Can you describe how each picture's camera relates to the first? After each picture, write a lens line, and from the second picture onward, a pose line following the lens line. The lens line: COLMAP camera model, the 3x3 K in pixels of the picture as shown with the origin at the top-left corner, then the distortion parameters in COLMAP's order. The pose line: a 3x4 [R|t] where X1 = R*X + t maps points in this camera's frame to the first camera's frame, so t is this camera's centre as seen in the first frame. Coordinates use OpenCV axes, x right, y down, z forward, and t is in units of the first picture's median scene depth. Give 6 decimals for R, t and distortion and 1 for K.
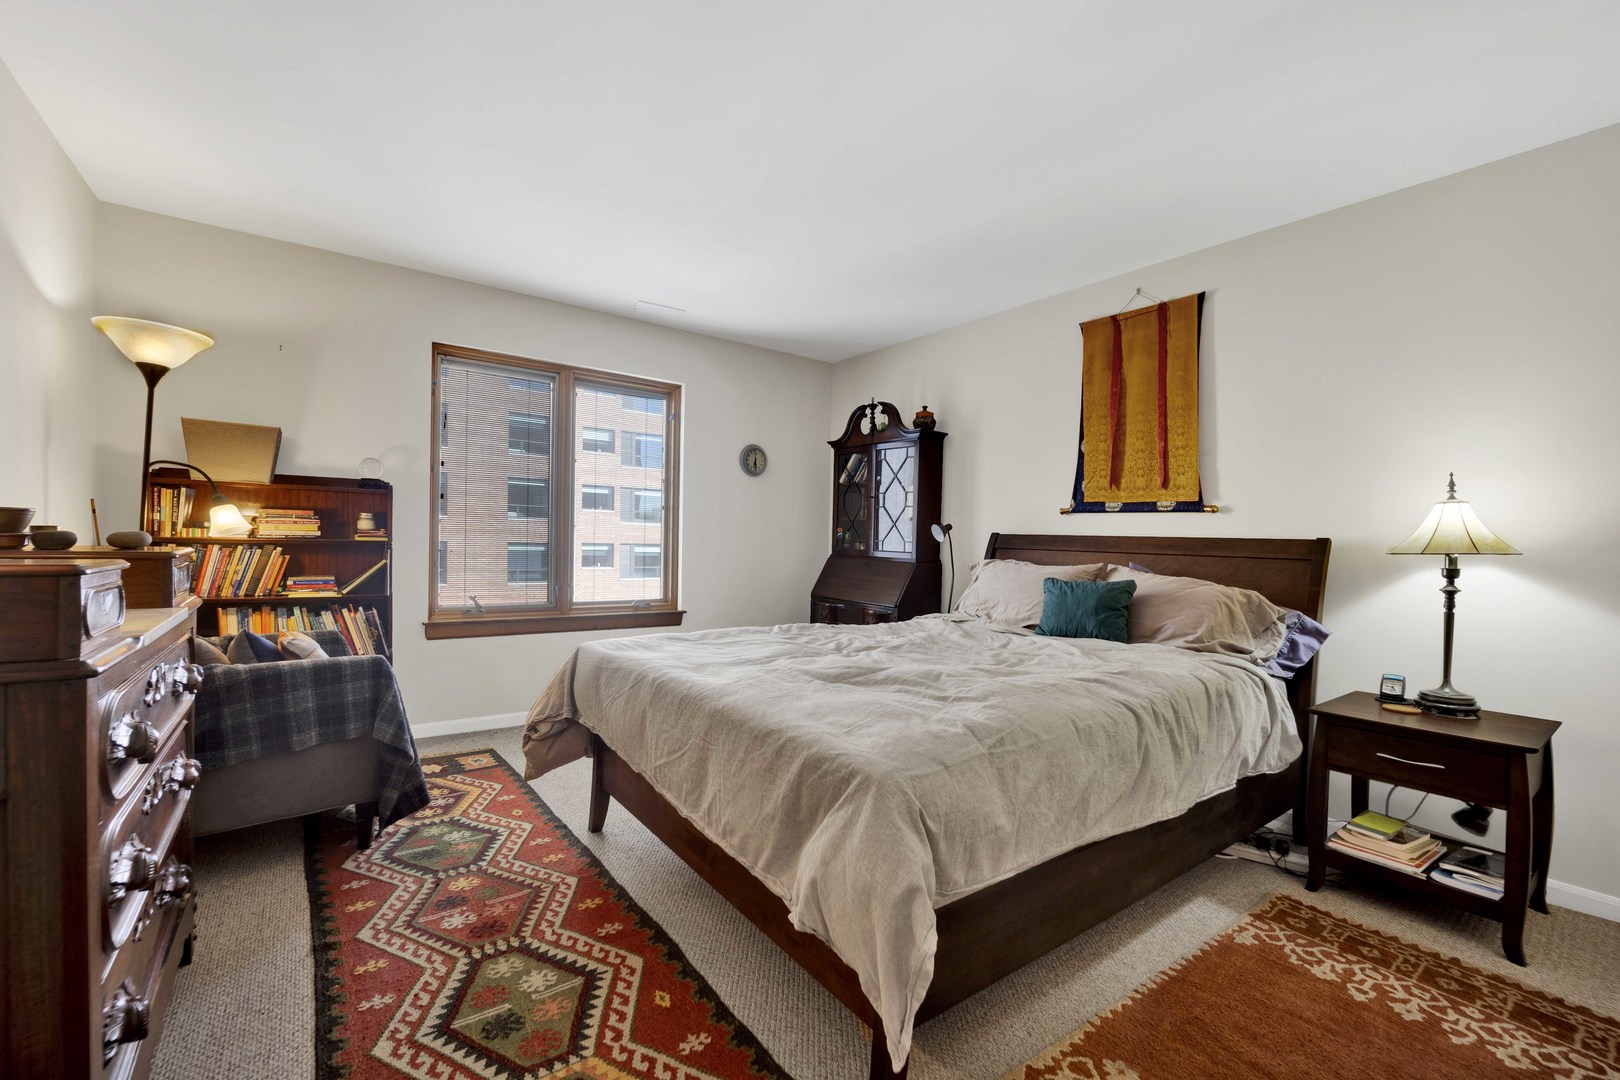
lens RADIAL K [[665.5, 0, 806.4], [0, 665.5, 541.3], [0, 0, 1]] dist [-0.021512, -0.001126]
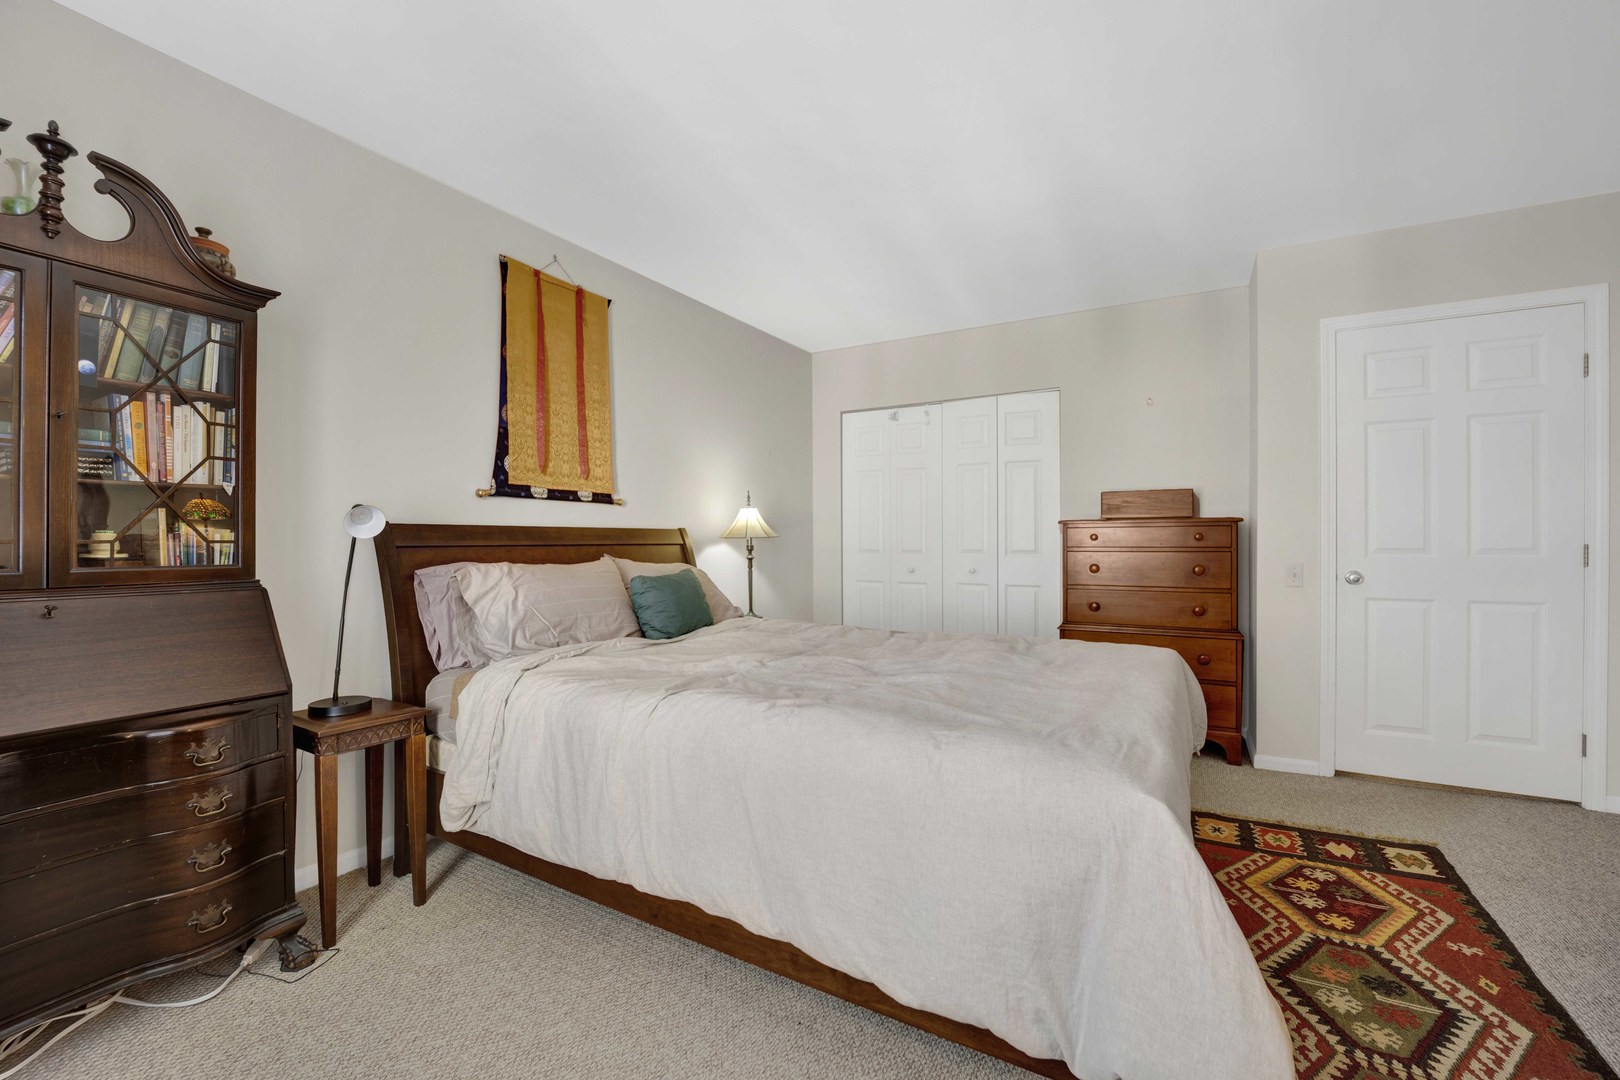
lens RADIAL K [[665.5, 0, 809.8], [0, 665.5, 534.0], [0, 0, 1]] dist [-0.021512, -0.001126]
pose [[-0.393966, -0.013789, 0.919022, -0.723541], [0.001120, 0.999880, 0.015482, -0.017218], [-0.919124, 0.007129, -0.393903, 1.560204]]
